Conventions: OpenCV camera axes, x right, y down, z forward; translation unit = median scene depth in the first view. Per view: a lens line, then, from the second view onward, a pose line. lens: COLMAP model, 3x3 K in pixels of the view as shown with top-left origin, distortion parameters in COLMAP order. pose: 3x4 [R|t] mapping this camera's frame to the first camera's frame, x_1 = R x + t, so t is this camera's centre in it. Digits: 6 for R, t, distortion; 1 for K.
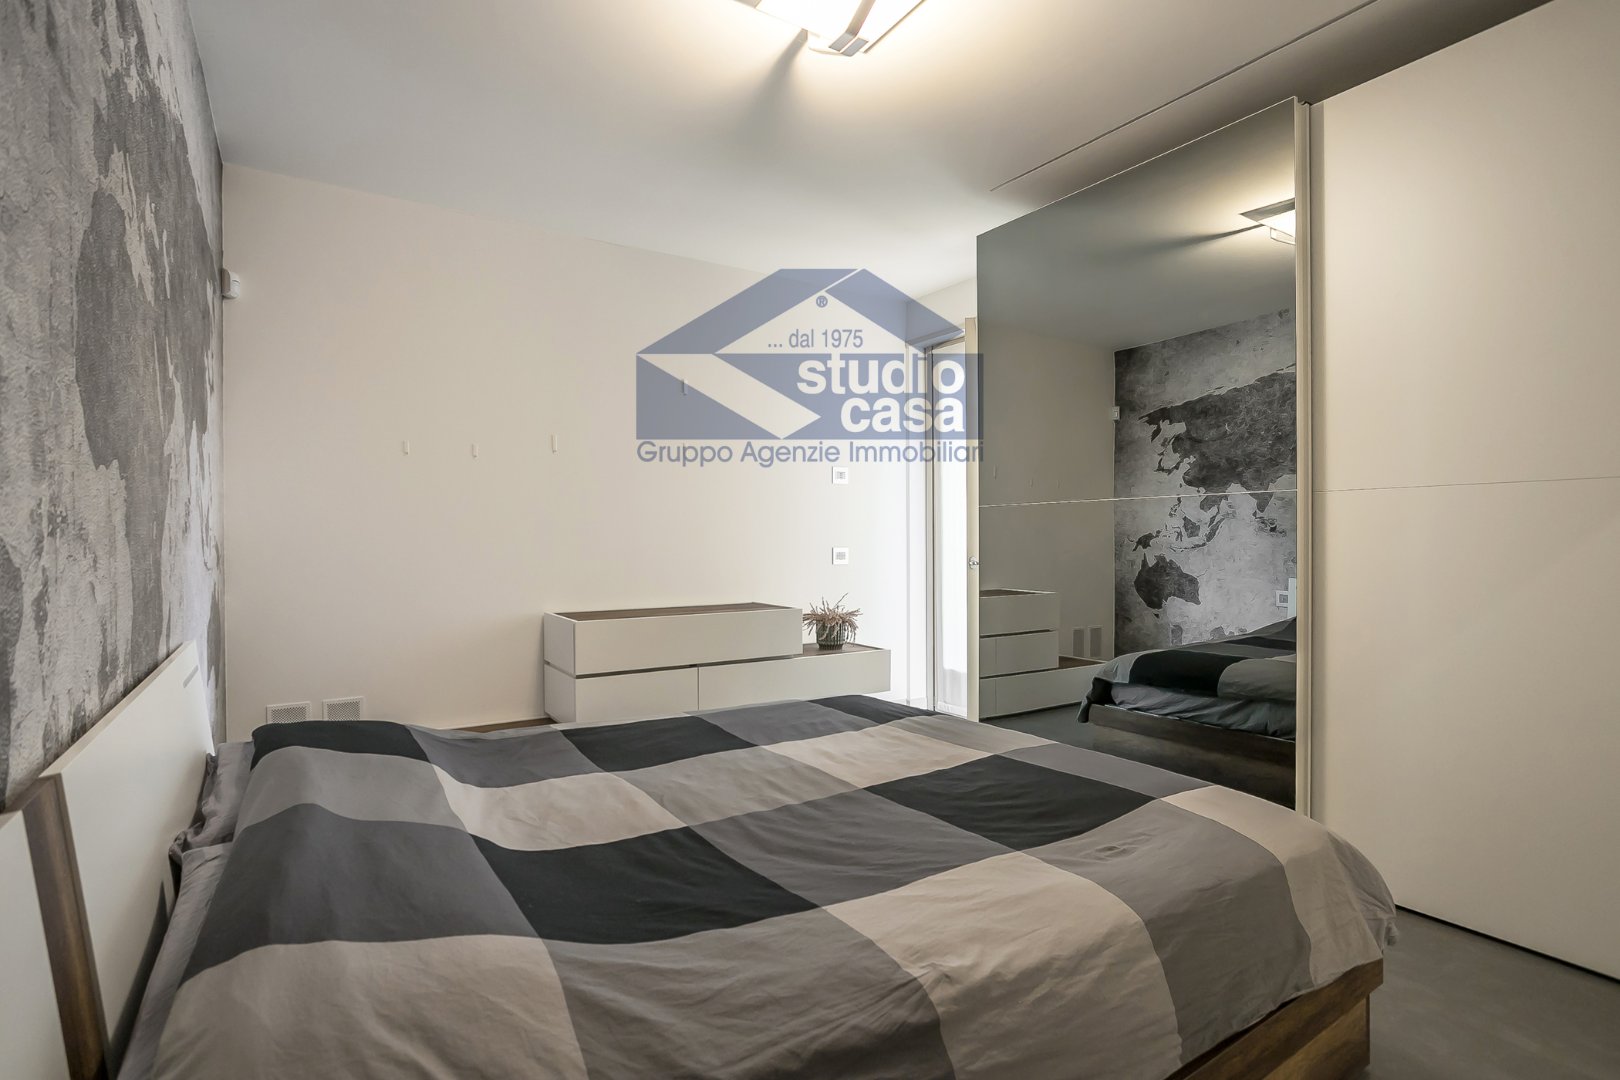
lens RADIAL K [[799.9, 0, 805.5], [0, 799.9, 541.9], [0, 0, 1]] dist [-0.041896, 0.021251]
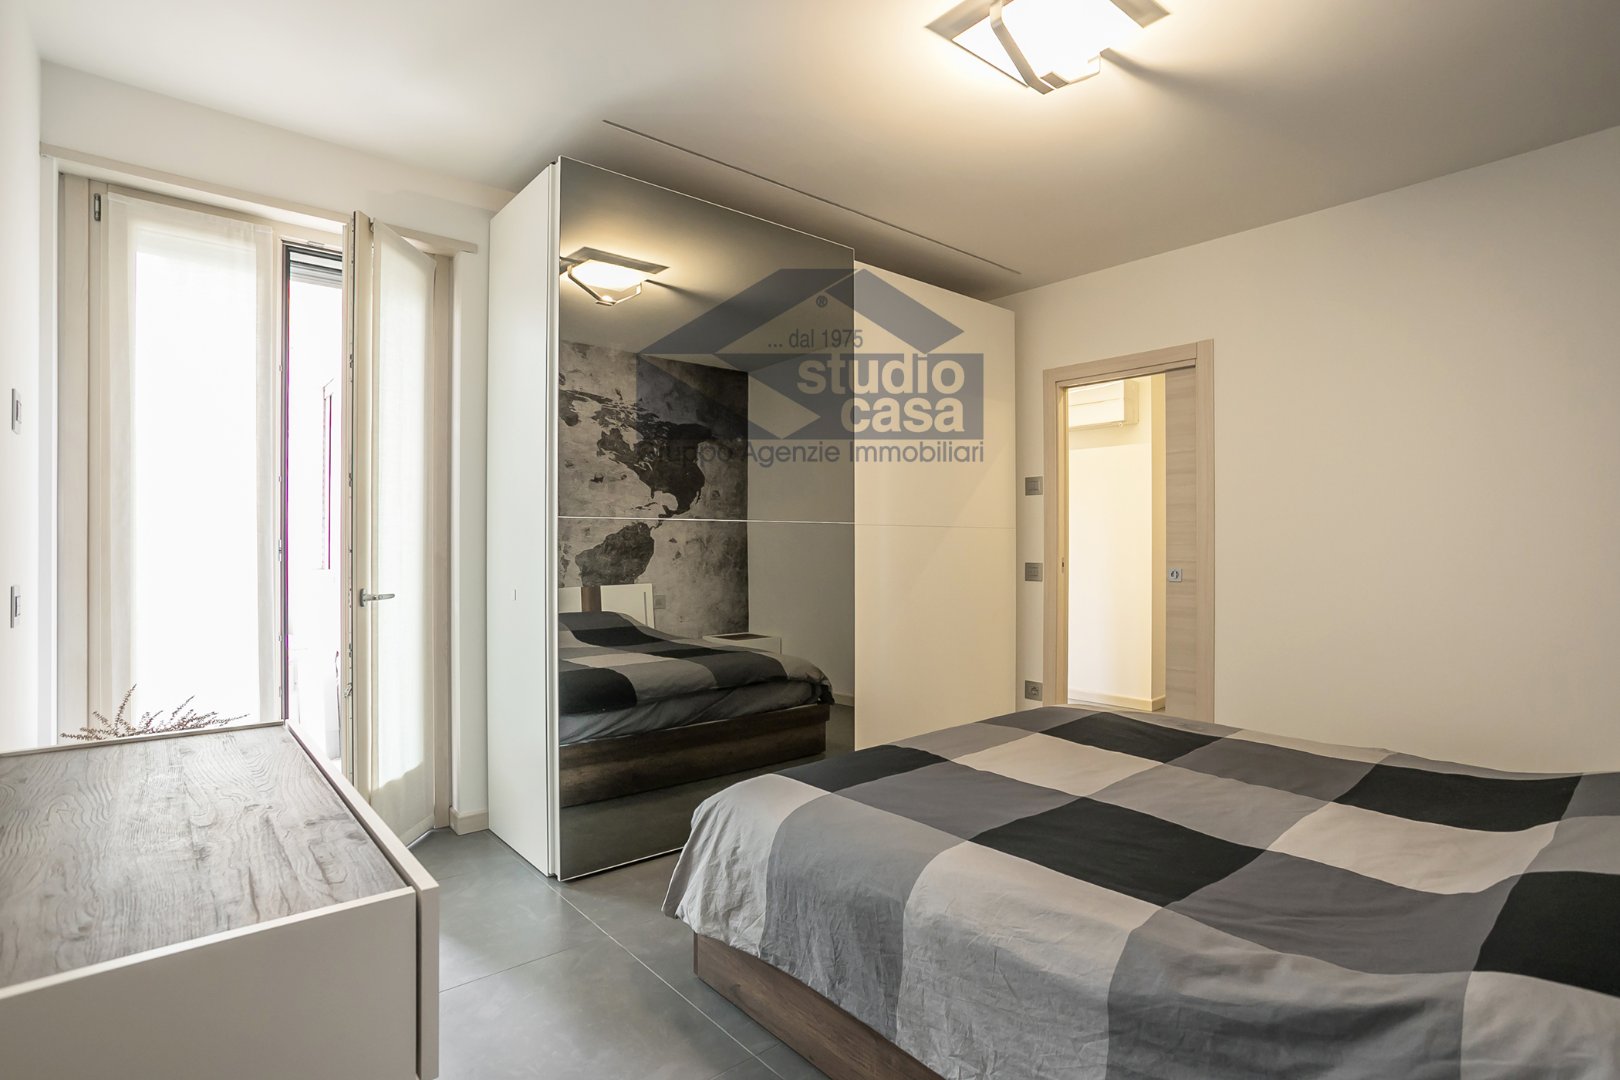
lens RADIAL K [[799.9, 0, 802.2], [0, 799.9, 545.5], [0, 0, 1]] dist [-0.041896, 0.021251]
pose [[-0.109331, 0.003835, 0.993998, -1.173237], [0.005155, 0.999981, -0.003291, -0.035279], [-0.993992, 0.004764, -0.109349, 1.805114]]
